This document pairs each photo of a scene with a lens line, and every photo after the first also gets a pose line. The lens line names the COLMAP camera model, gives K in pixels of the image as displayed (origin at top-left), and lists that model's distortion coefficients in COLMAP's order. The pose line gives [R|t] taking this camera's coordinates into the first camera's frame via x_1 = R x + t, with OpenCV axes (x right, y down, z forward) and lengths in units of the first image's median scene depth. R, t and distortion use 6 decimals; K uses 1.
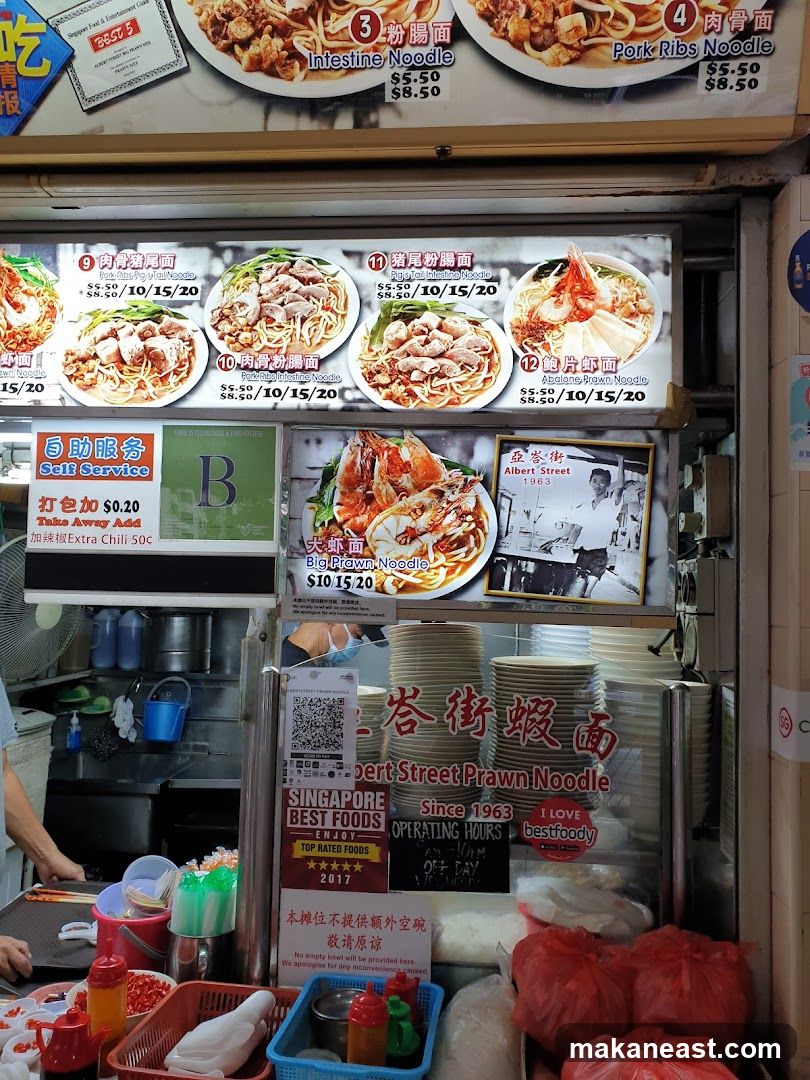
lens RADIAL K [[821.6, 0, 428.7], [0, 821.6, 543.7], [0, 0, 1]] dist [0.068815, -0.060716]
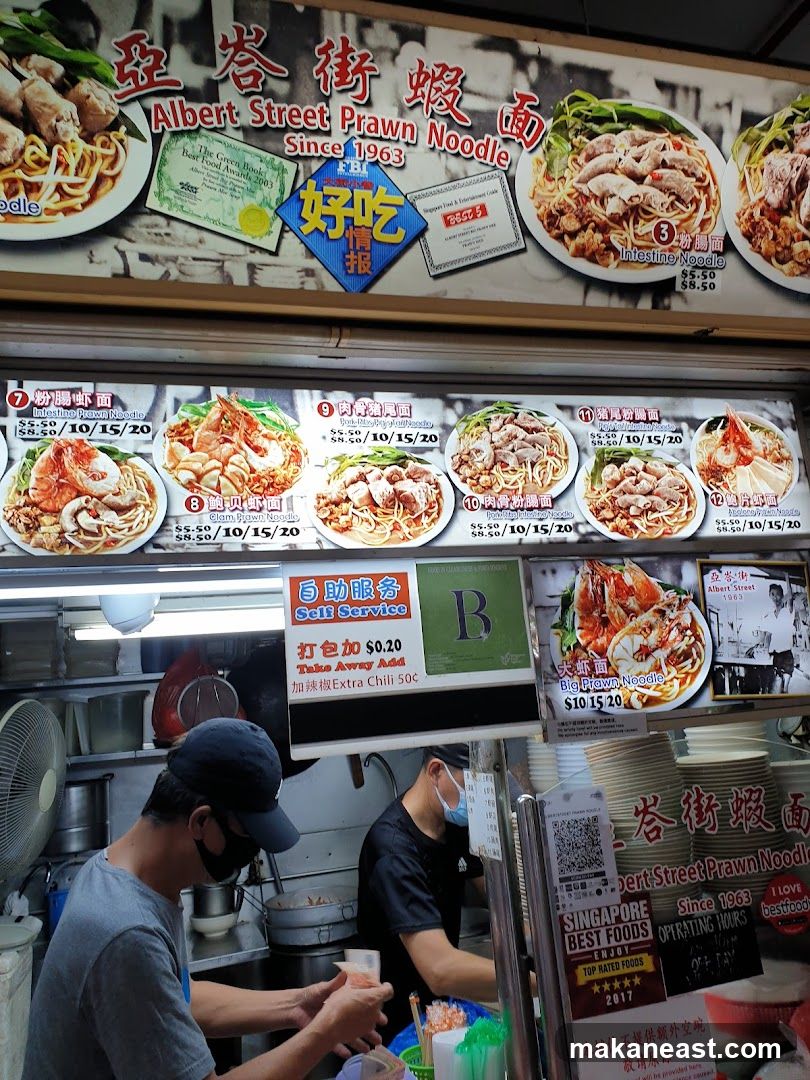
lens RADIAL K [[791.1, 0, 401.5], [0, 791.1, 551.6], [0, 0, 1]] dist [-0.007027, 0.027889]
pose [[0.934562, -0.035280, 0.354048, -0.701934], [0.086515, 0.987740, -0.129942, -0.034425], [-0.345123, 0.152069, 0.926156, 0.109379]]
